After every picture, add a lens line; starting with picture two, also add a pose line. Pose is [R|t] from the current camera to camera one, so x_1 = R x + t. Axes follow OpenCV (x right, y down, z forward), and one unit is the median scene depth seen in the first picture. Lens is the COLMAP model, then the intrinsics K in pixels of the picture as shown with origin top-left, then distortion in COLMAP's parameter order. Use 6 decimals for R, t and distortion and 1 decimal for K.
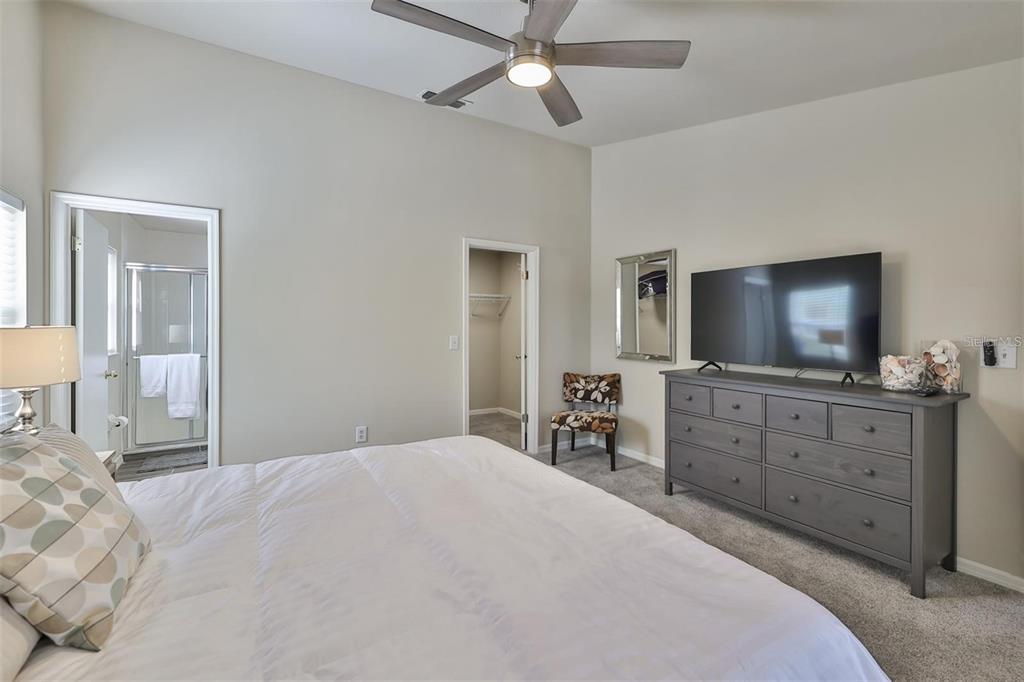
lens RADIAL K [[430.8, 0, 500.9], [0, 430.8, 337.7], [0, 0, 1]] dist [-0.001064, -0.000136]
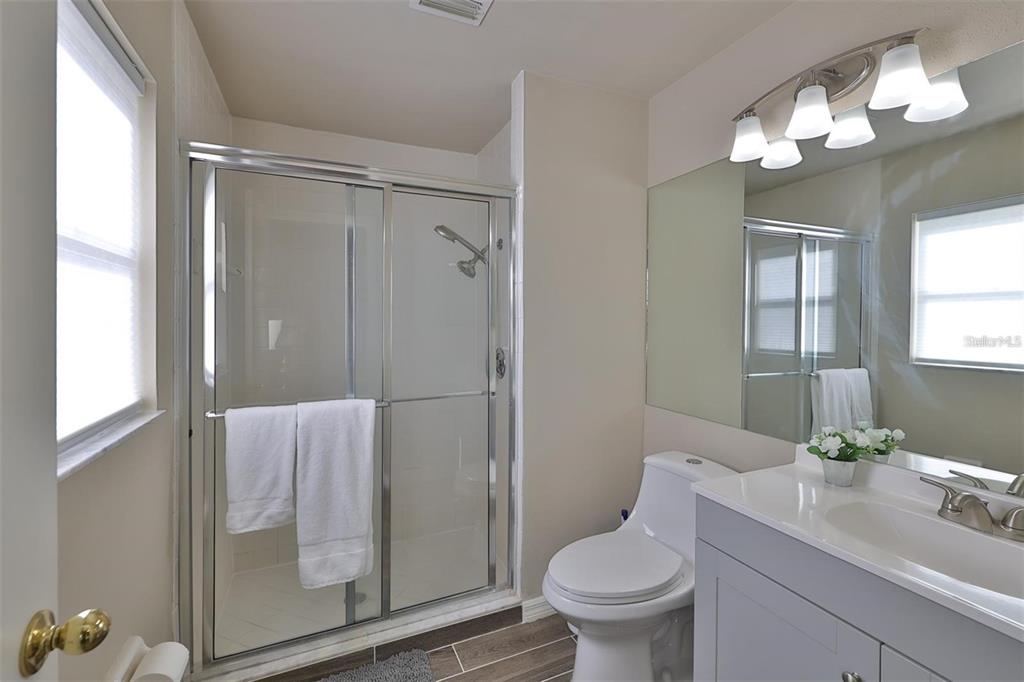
lens RADIAL K [[430.8, 0, 500.9], [0, 430.8, 337.7], [0, 0, 1]] dist [-0.001064, -0.000136]
pose [[0.993428, 0.009057, -0.114097, -0.575476], [-0.009132, 0.999958, -0.000131, -0.012766], [0.114091, 0.001172, 0.993470, 0.678014]]
